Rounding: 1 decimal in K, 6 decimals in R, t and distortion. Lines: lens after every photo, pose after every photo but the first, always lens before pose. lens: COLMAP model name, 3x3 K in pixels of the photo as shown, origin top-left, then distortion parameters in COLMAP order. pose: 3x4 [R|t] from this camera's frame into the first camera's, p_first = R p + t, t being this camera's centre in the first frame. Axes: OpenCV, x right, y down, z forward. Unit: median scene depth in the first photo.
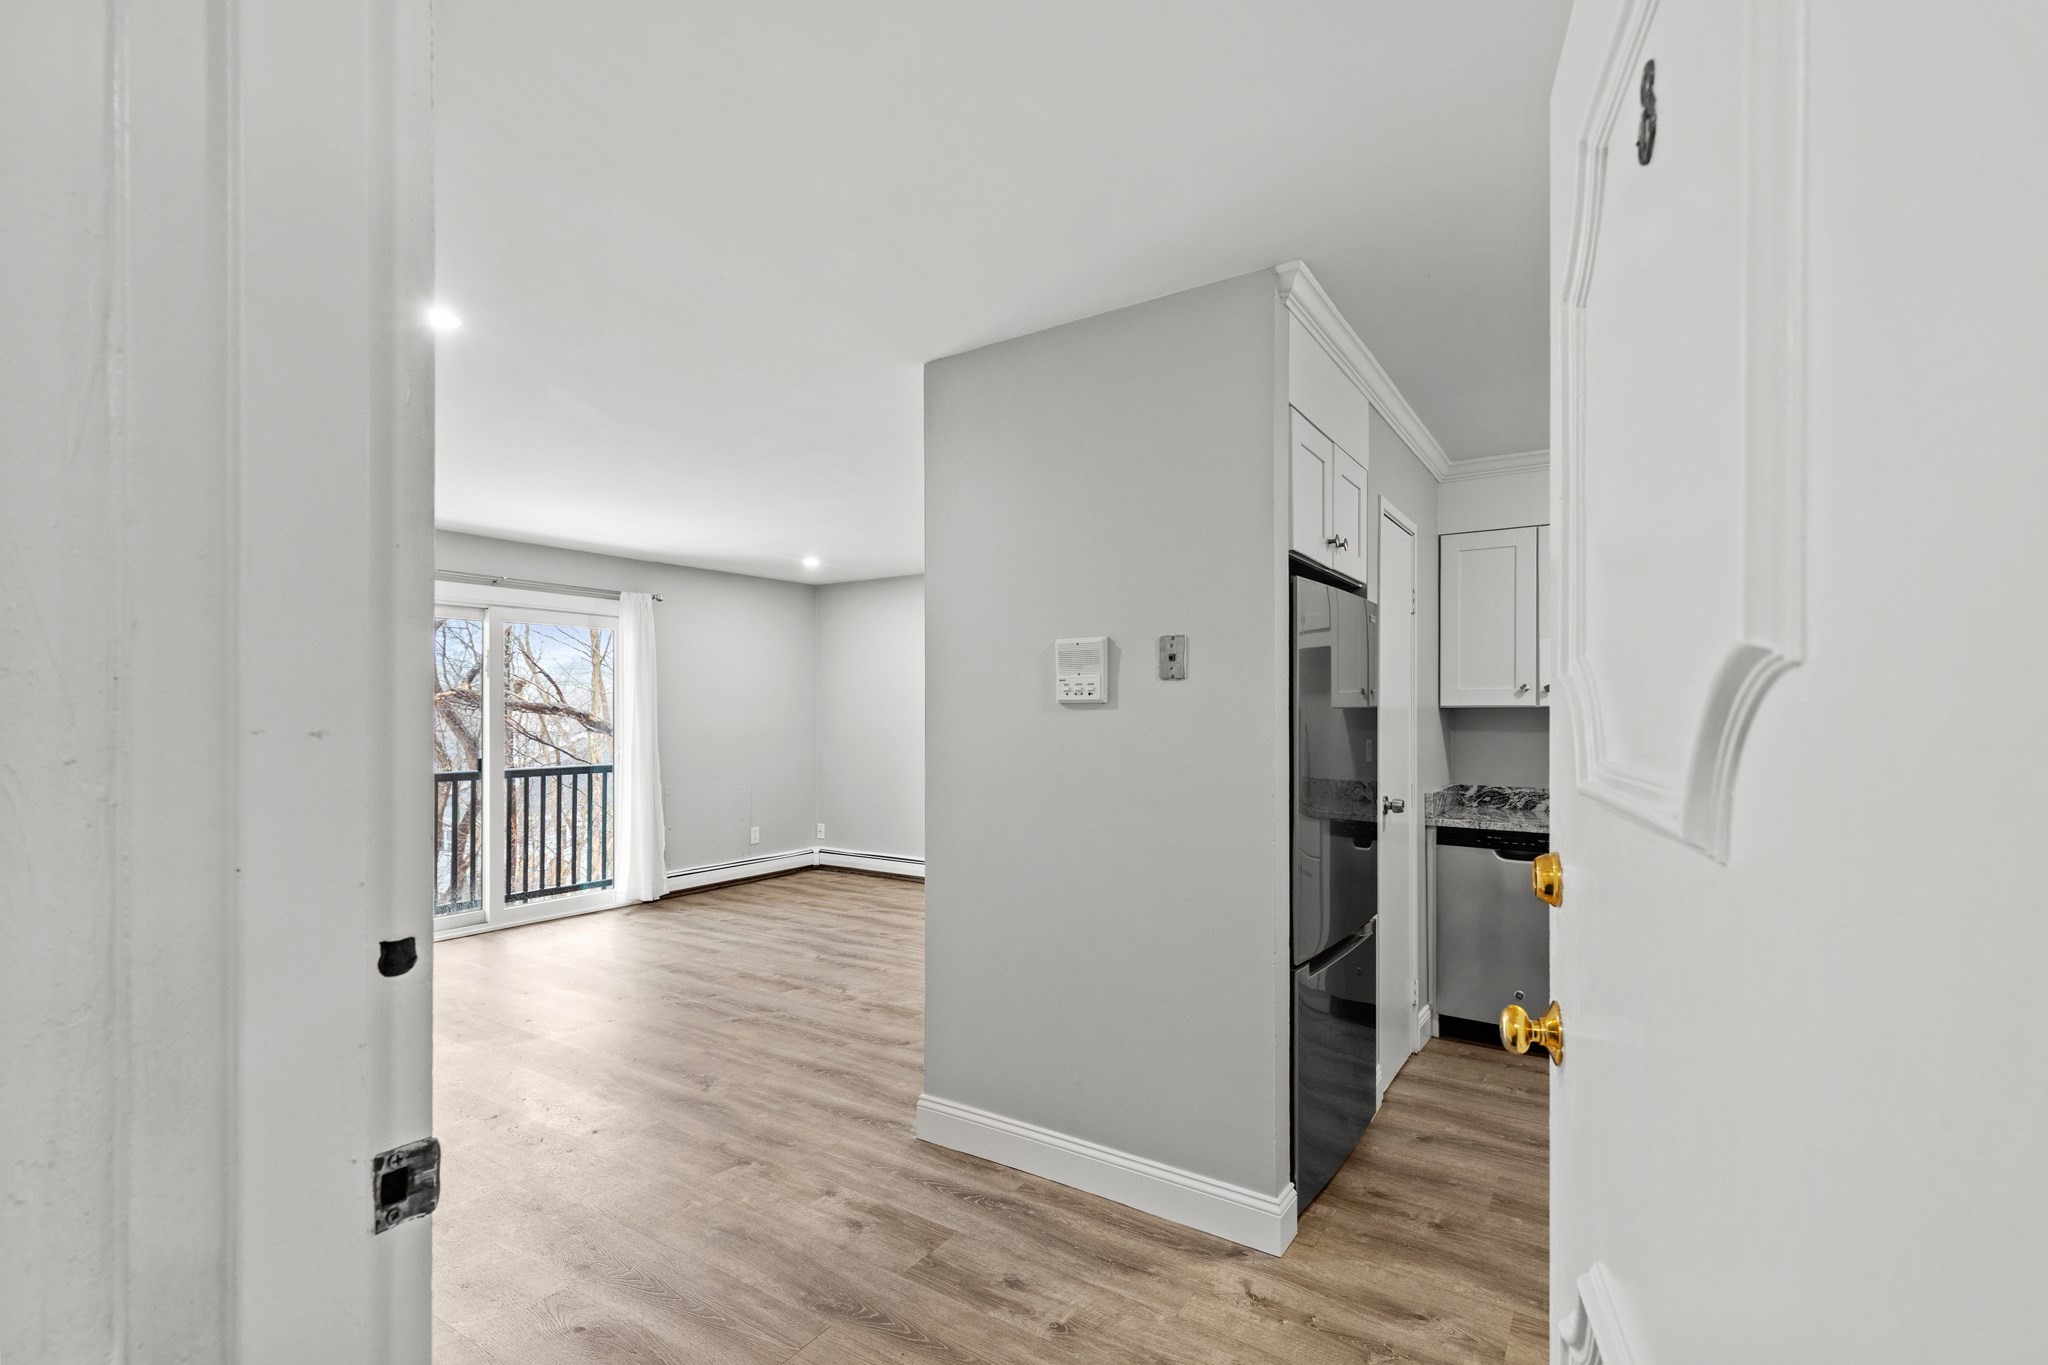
lens RADIAL K [[924.9, 0, 1029.2], [0, 924.9, 714.4], [0, 0, 1]] dist [0.001486, 0.000112]
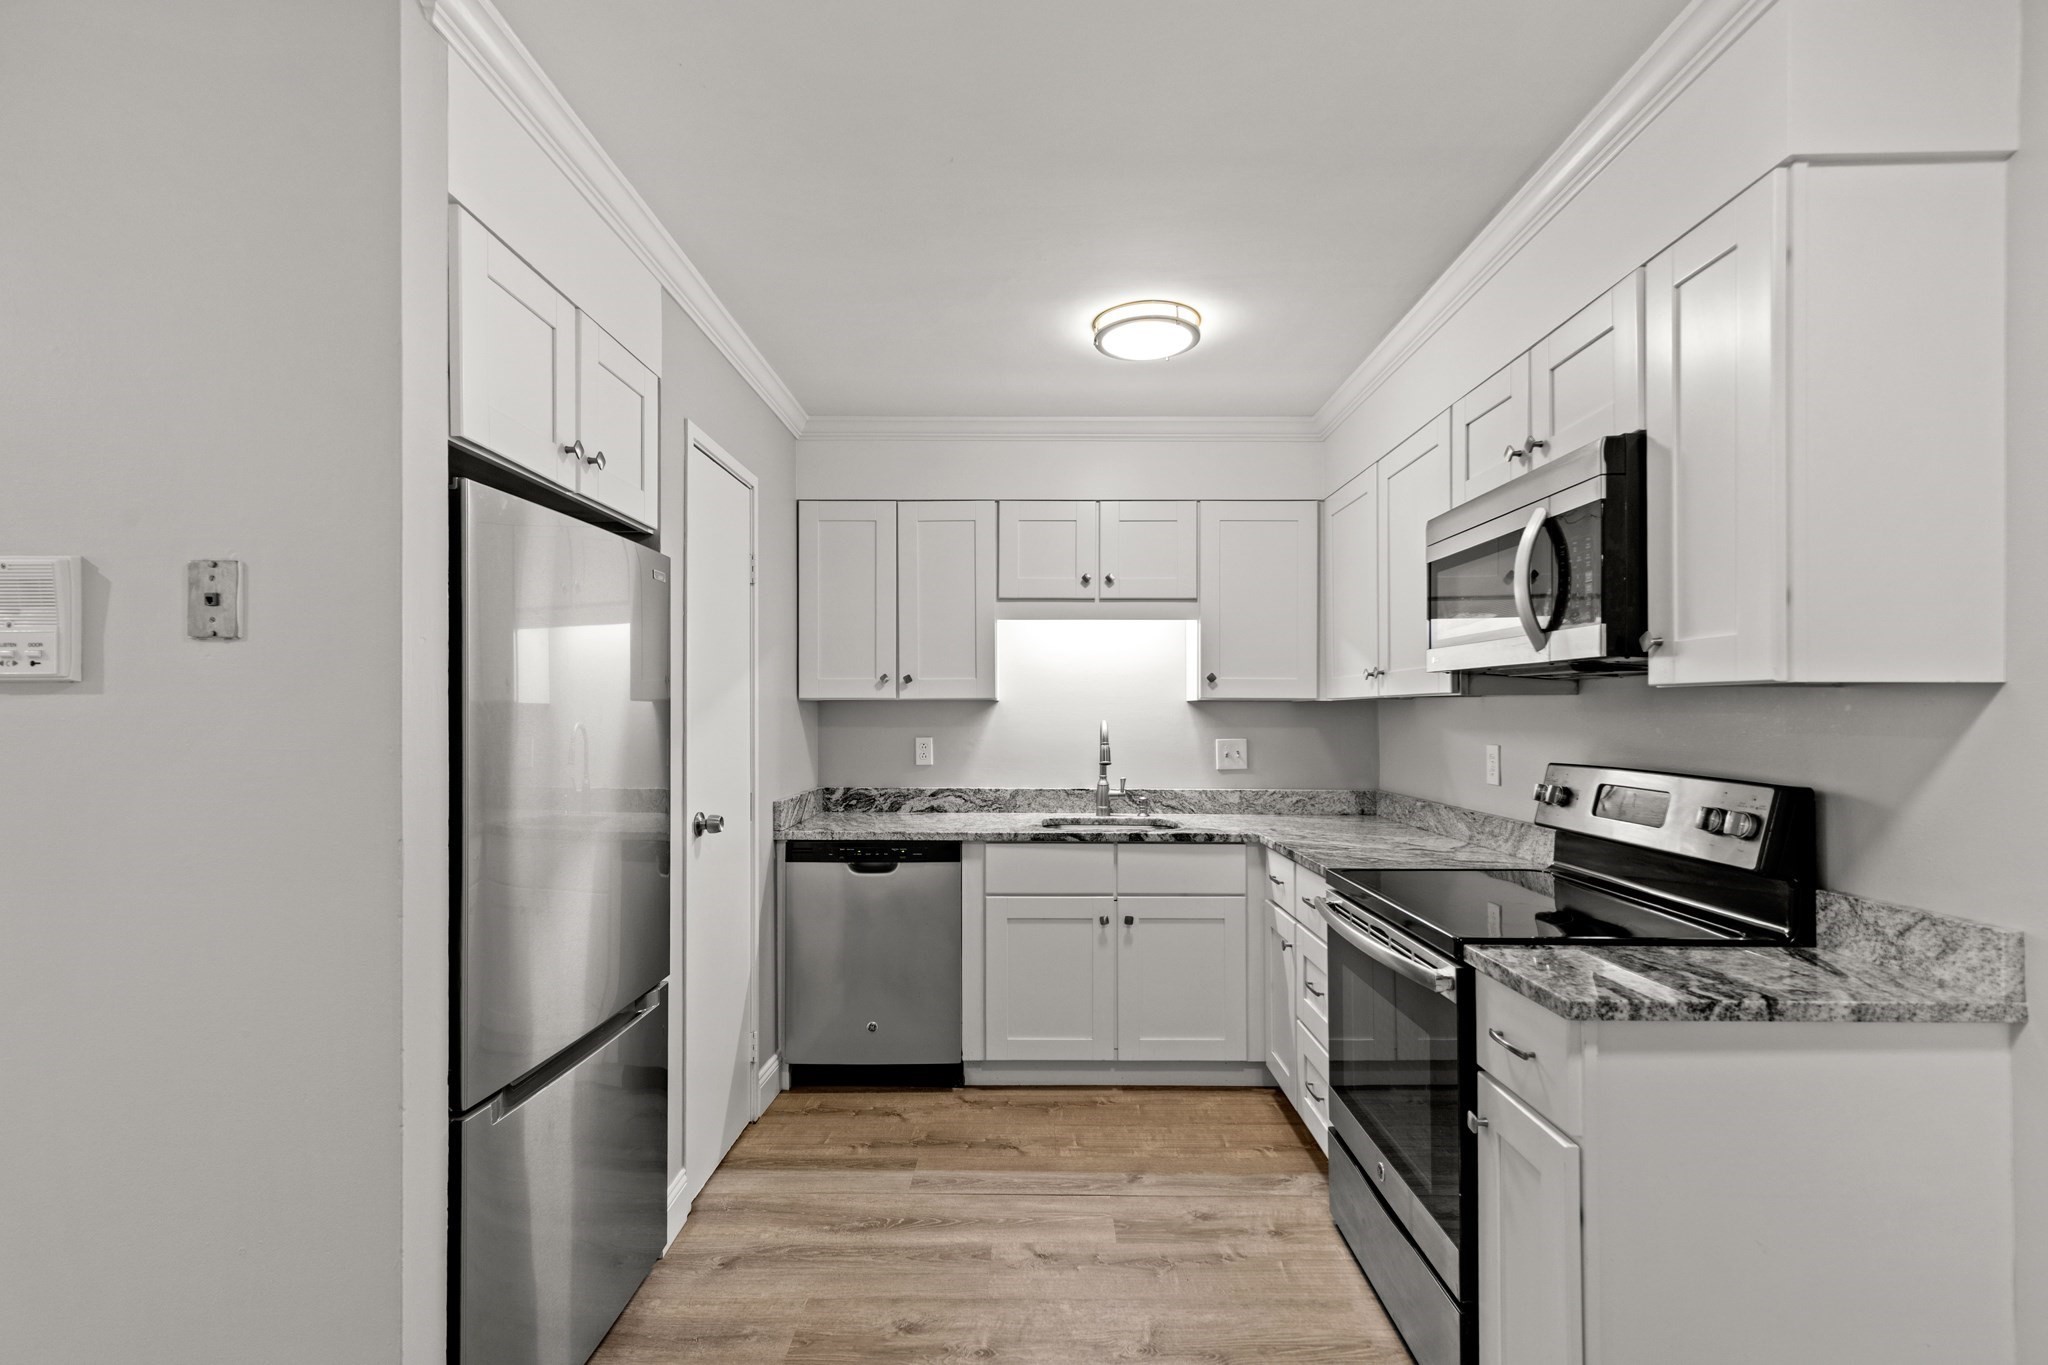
lens RADIAL K [[924.4, 0, 1029.2], [0, 924.4, 705.6], [0, 0, 1]] dist [0.010343, -0.000571]
pose [[0.838697, 0.002422, 0.544592, 0.158023], [0.001465, 0.999976, -0.006703, 0.003907], [-0.544596, 0.006419, 0.838674, 0.161178]]
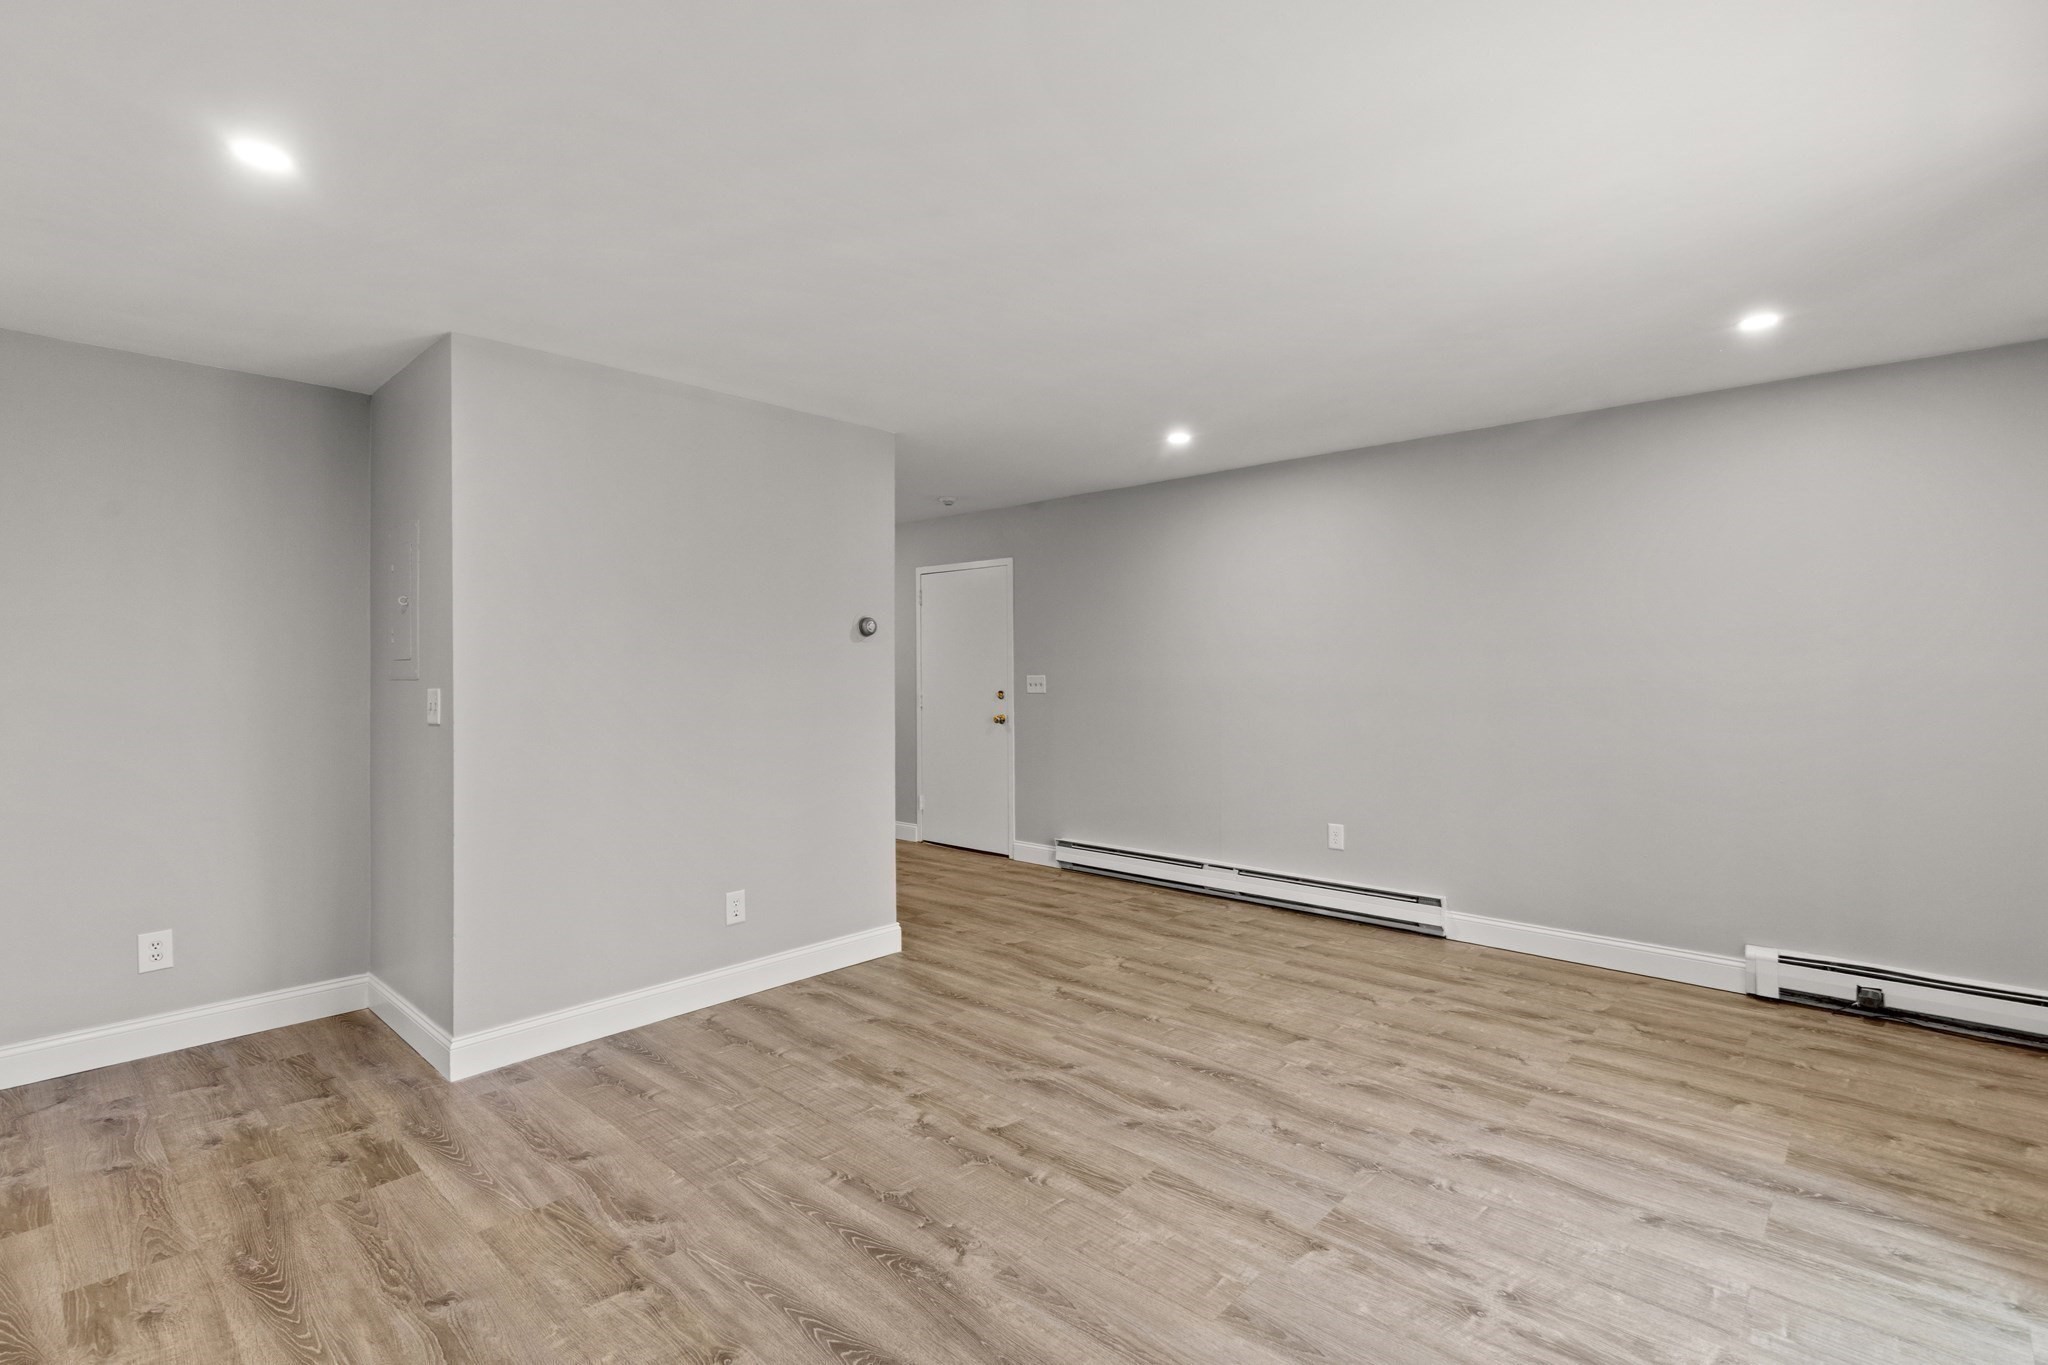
lens RADIAL K [[956.0, 0, 1030.0], [0, 956.0, 657.4], [0, 0, 1]] dist [0.010201, -0.001069]
pose [[-0.986923, 0.009793, 0.160892, -0.416549], [0.008049, 0.999902, -0.011484, 0.001191], [-0.160989, -0.010038, -0.986905, 1.791896]]
